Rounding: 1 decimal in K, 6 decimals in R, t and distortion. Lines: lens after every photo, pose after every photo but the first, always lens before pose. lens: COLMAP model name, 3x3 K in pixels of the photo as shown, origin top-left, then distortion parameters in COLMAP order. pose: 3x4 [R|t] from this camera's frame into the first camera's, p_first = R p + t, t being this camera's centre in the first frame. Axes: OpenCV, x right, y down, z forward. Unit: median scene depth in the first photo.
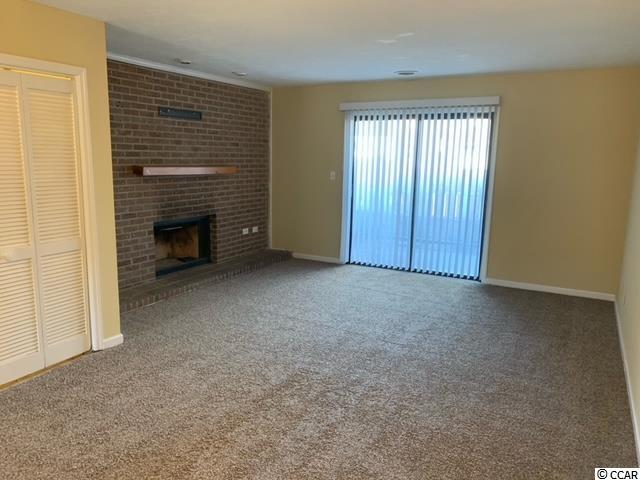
lens RADIAL K [[500.8, 0, 324.4], [0, 500.8, 250.1], [0, 0, 1]] dist [0.106068, -0.142403]
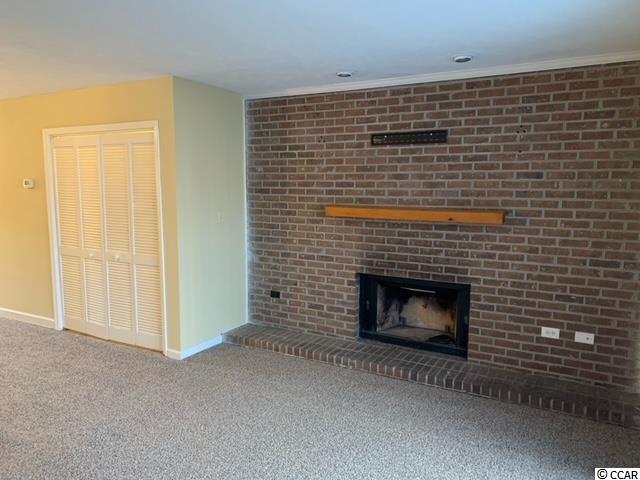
lens RADIAL K [[500.8, 0, 324.4], [0, 500.8, 250.1], [0, 0, 1]] dist [0.106068, -0.142403]
pose [[-0.035333, 0.116747, -0.992533, 0.466556], [-0.193185, 0.973623, 0.121400, -0.174720], [0.980526, 0.196032, -0.011847, 0.916172]]
